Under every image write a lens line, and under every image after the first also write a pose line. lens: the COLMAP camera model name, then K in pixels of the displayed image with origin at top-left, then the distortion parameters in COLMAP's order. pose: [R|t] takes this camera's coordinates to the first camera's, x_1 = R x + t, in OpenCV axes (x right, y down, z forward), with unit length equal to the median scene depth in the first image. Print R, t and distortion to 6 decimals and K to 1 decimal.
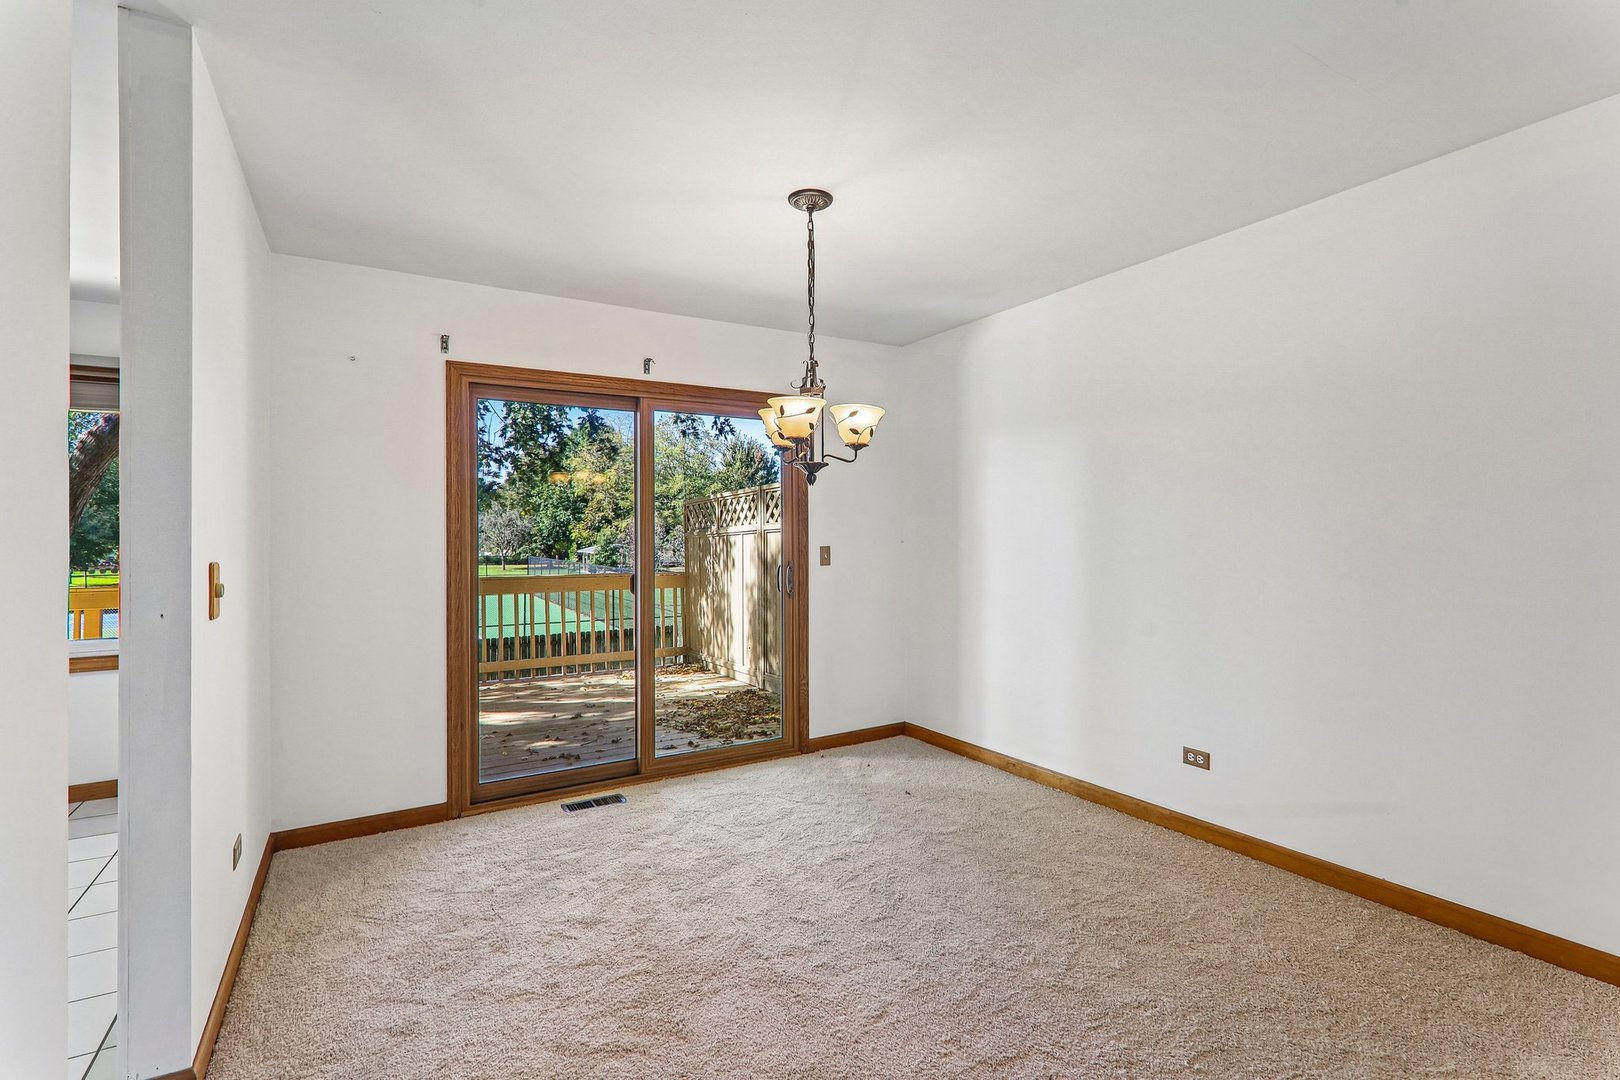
lens RADIAL K [[745.4, 0, 772.0], [0, 745.4, 535.4], [0, 0, 1]] dist [-0.016763, 0.001516]
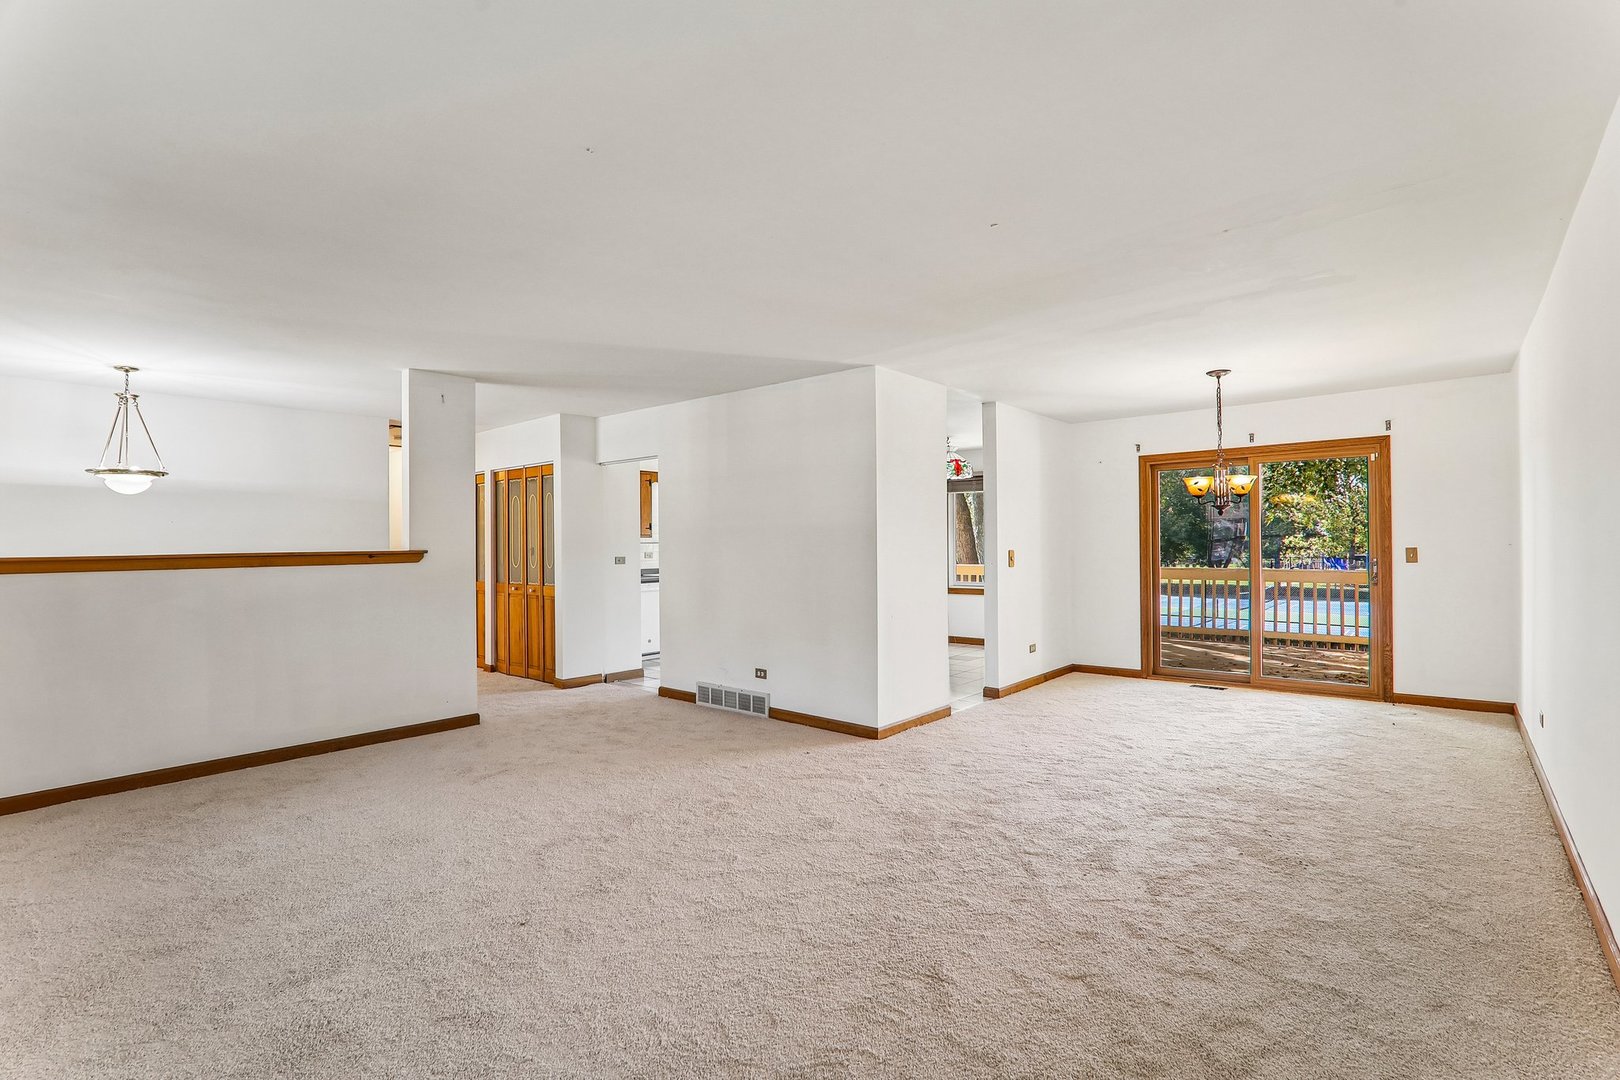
lens RADIAL K [[745.4, 0, 813.6], [0, 745.4, 540.6], [0, 0, 1]] dist [-0.016763, 0.001516]
pose [[0.318150, -0.001052, -0.948040, 1.015784], [0.007015, 0.999975, 0.001244, -0.007443], [0.948014, -0.007046, 0.318149, -0.424813]]
